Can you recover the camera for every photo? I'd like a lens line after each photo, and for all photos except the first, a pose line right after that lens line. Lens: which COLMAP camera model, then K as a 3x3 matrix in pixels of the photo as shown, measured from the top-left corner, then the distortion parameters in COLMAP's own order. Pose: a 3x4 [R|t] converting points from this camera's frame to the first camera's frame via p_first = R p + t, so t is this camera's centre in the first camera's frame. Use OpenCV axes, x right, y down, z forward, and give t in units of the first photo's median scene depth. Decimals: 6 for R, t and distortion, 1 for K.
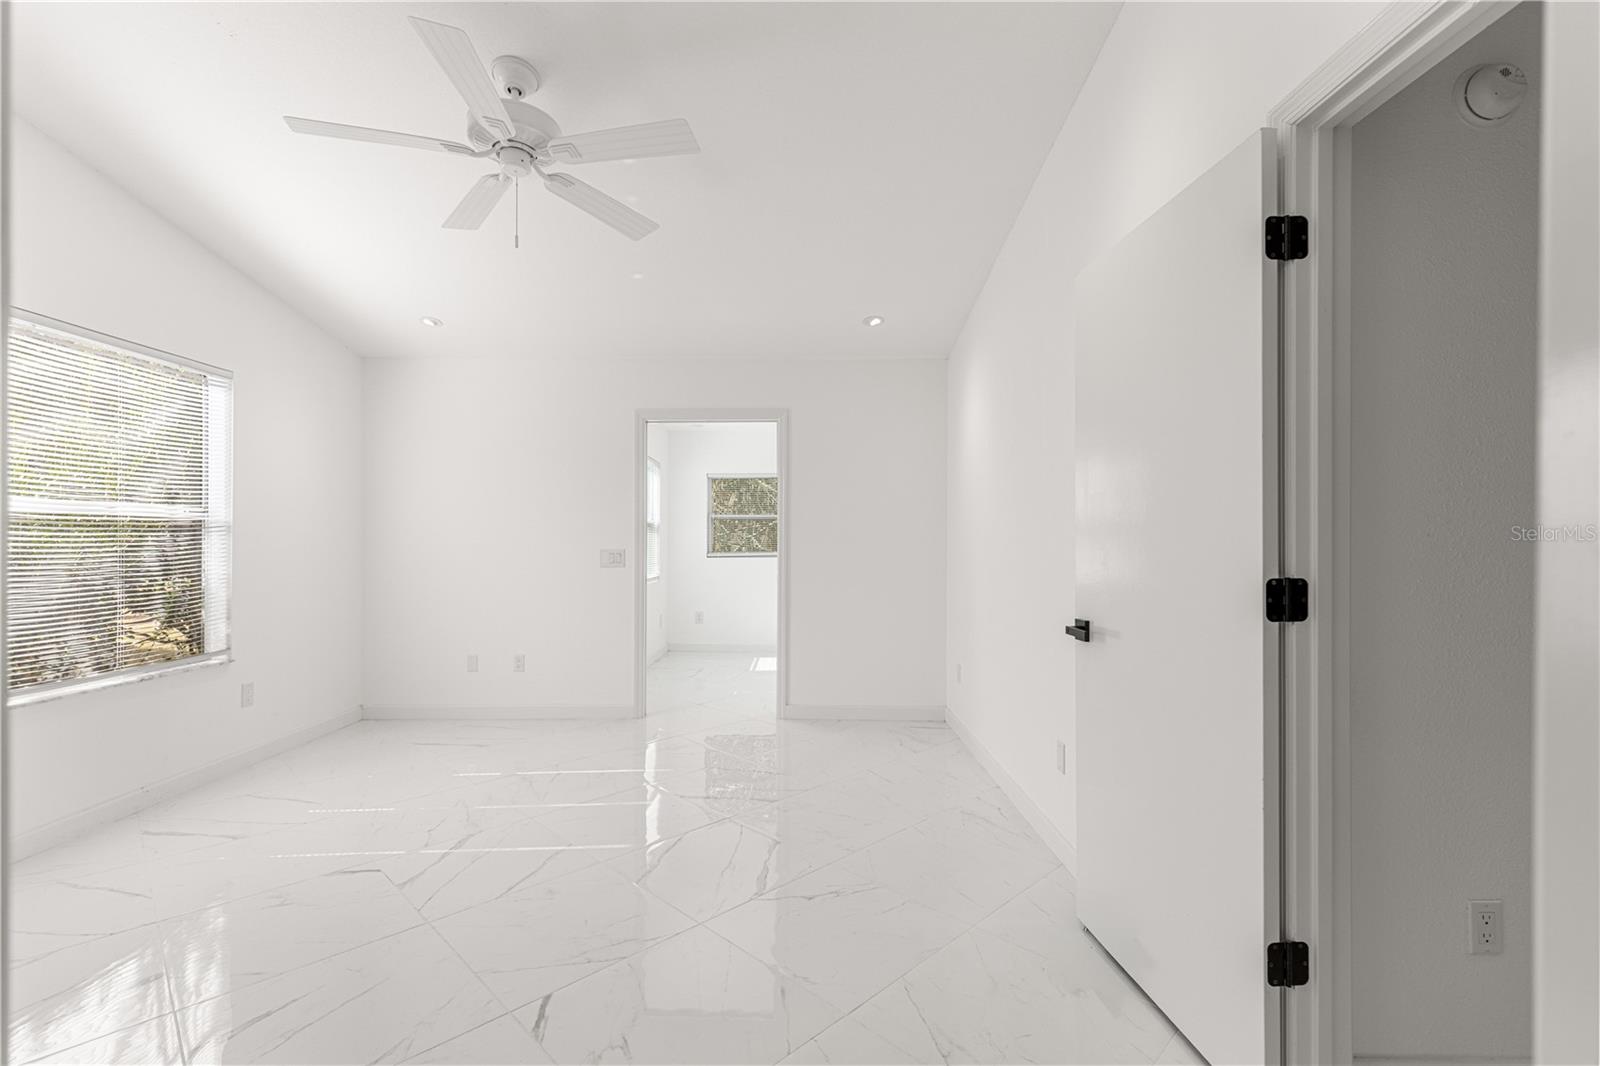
lens RADIAL K [[722.5, 0, 790.2], [0, 722.5, 538.4], [0, 0, 1]] dist [0.011277, -0.000154]
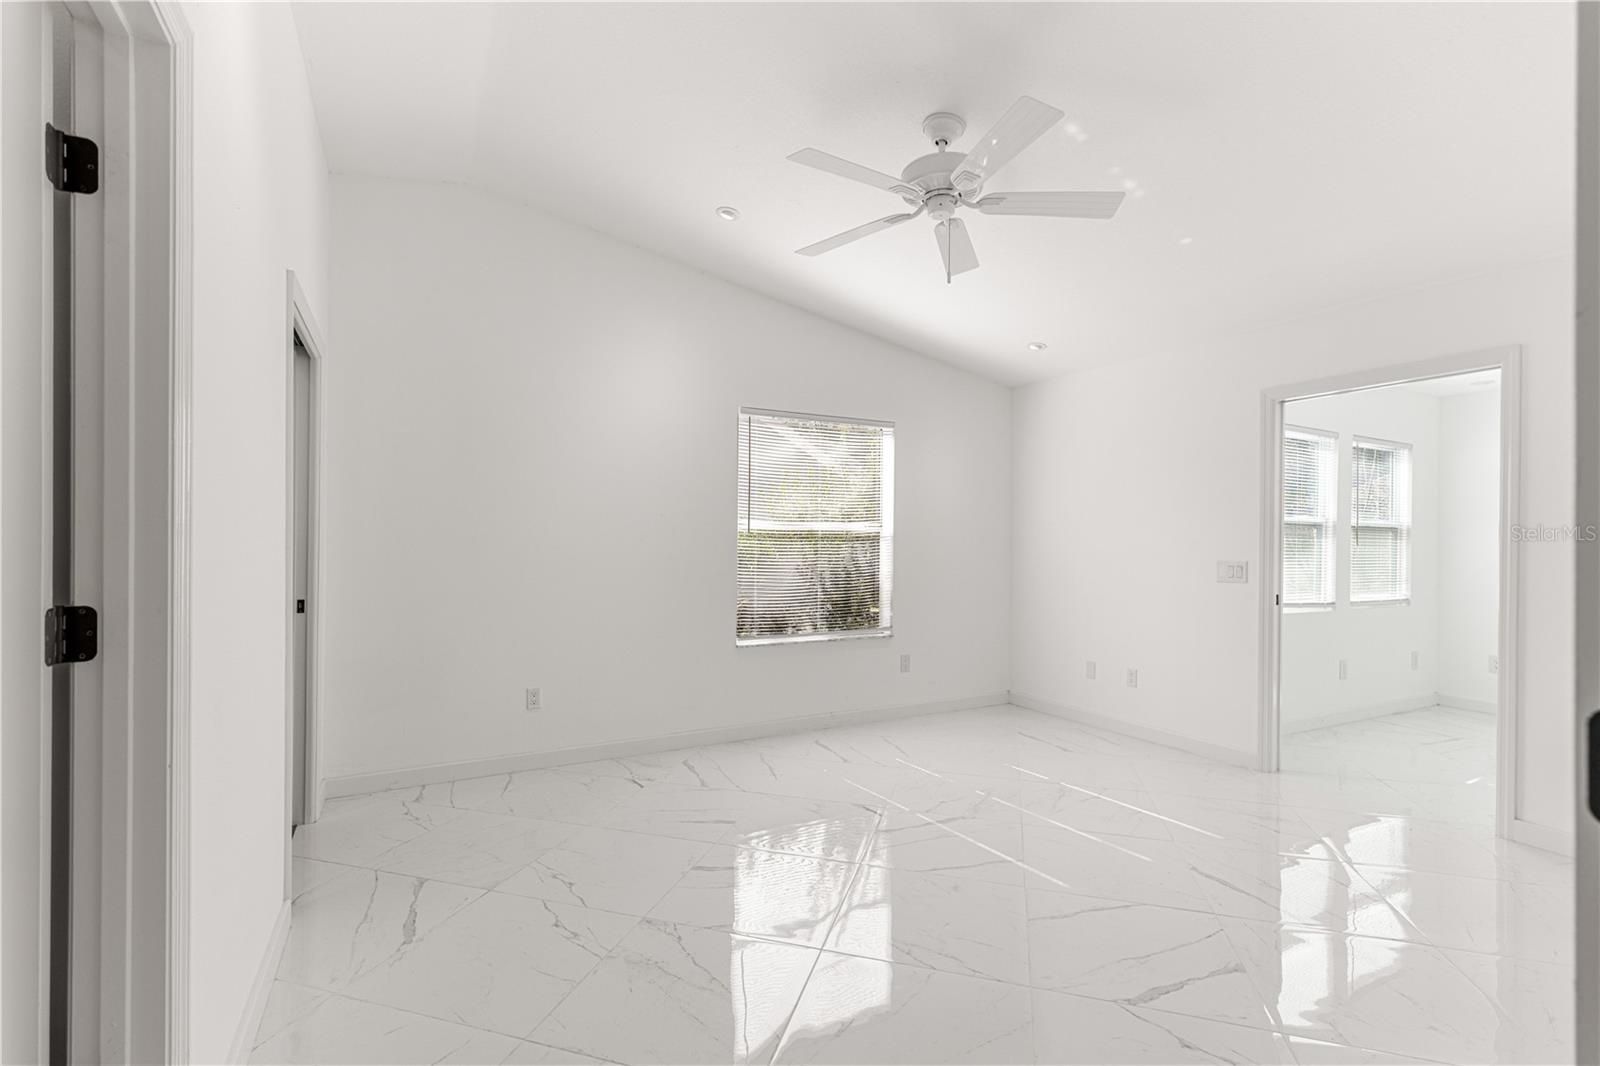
lens RADIAL K [[722.5, 0, 790.2], [0, 722.5, 538.4], [0, 0, 1]] dist [0.011277, -0.000154]
pose [[0.474593, 0.001892, -0.880203, 0.333530], [-0.002589, 0.999996, 0.000753, -0.014359], [0.880202, 0.001921, 0.474596, 0.198298]]
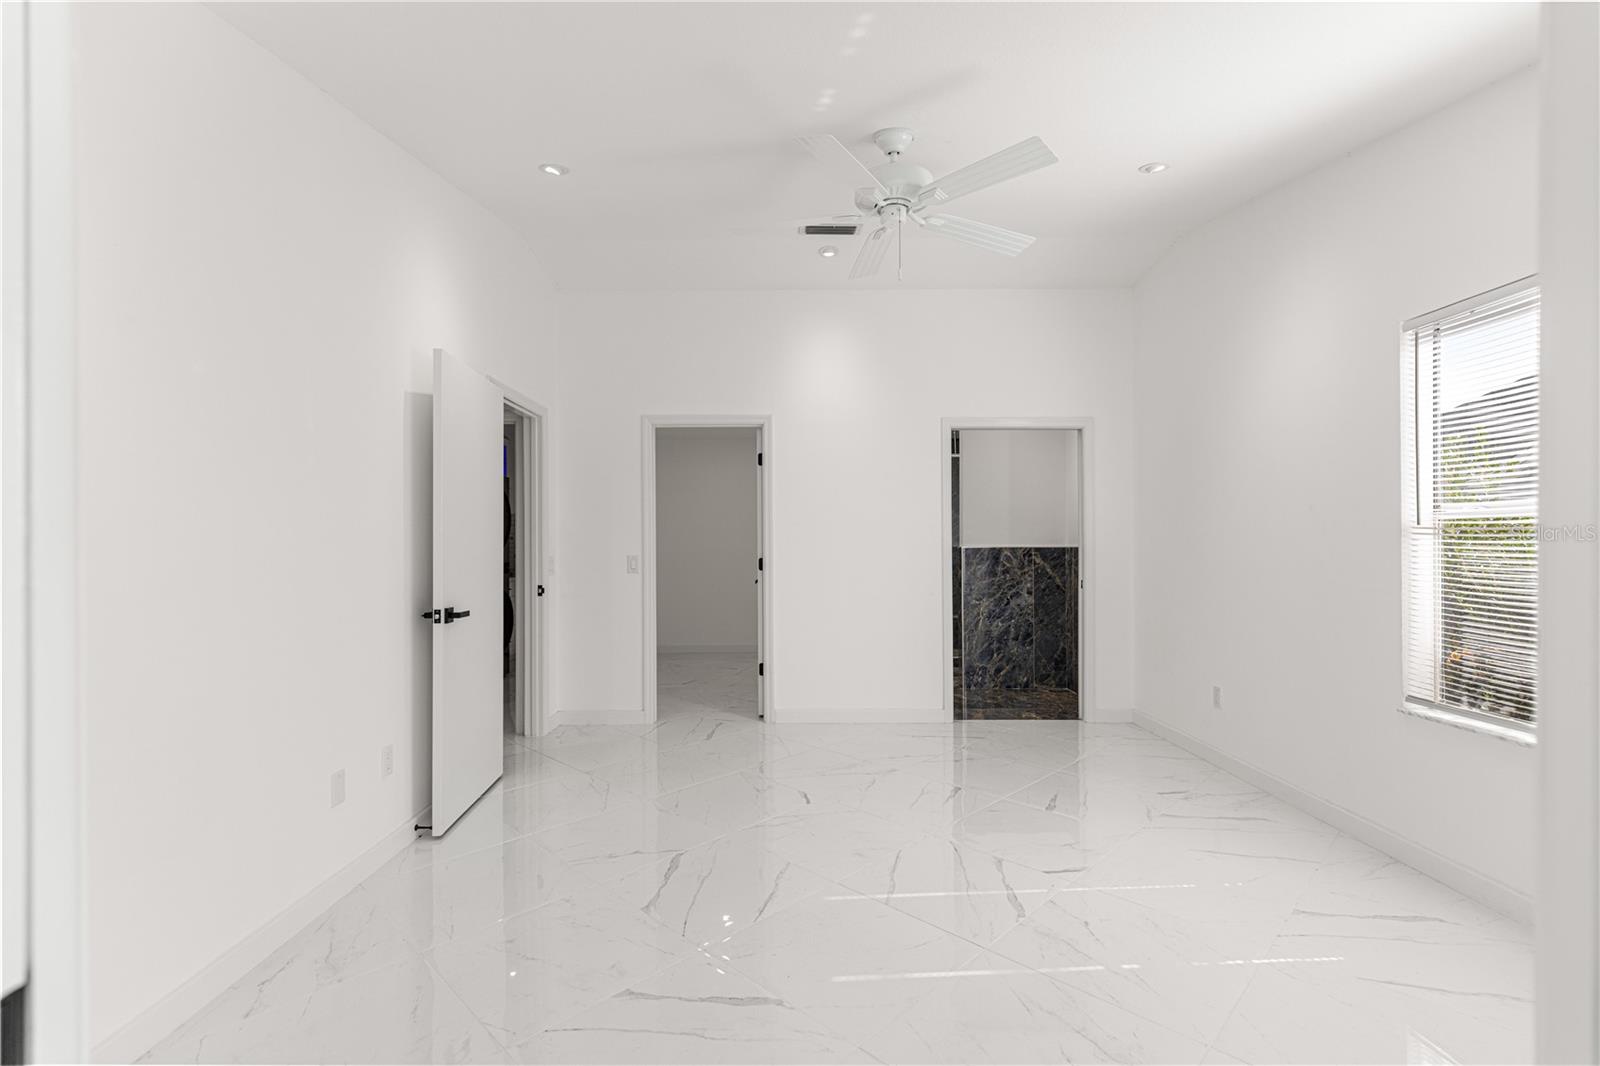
lens RADIAL K [[715.1, 0, 790.3], [0, 715.1, 541.9], [0, 0, 1]] dist [0.009825, -0.000248]
pose [[-0.999996, 0.001025, -0.002693, -0.150121], [0.001050, 0.999957, -0.009231, 0.000460], [0.002684, -0.009234, -0.999954, 1.481089]]
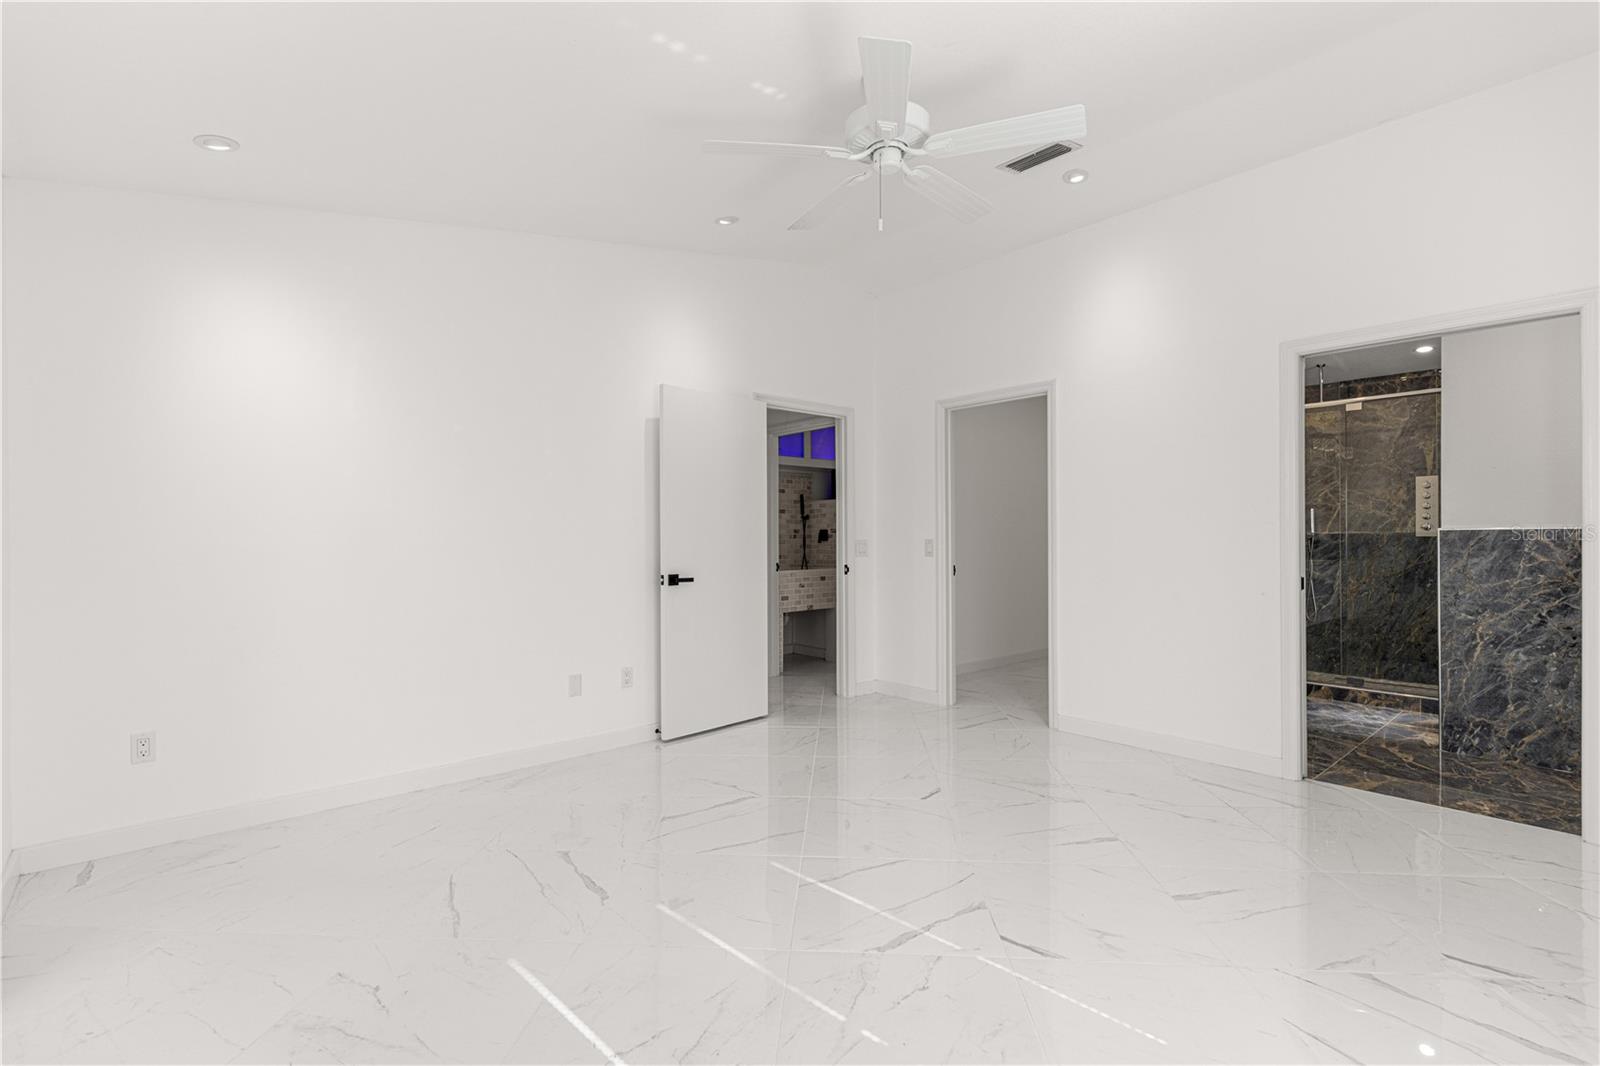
lens RADIAL K [[722.5, 0, 790.2], [0, 722.5, 538.4], [0, 0, 1]] dist [0.011277, -0.000154]
pose [[-0.663288, -0.000062, 0.748364, -0.741168], [-0.001576, 0.999998, -0.001314, 0.014406], [-0.748363, -0.002051, -0.663287, 1.253784]]
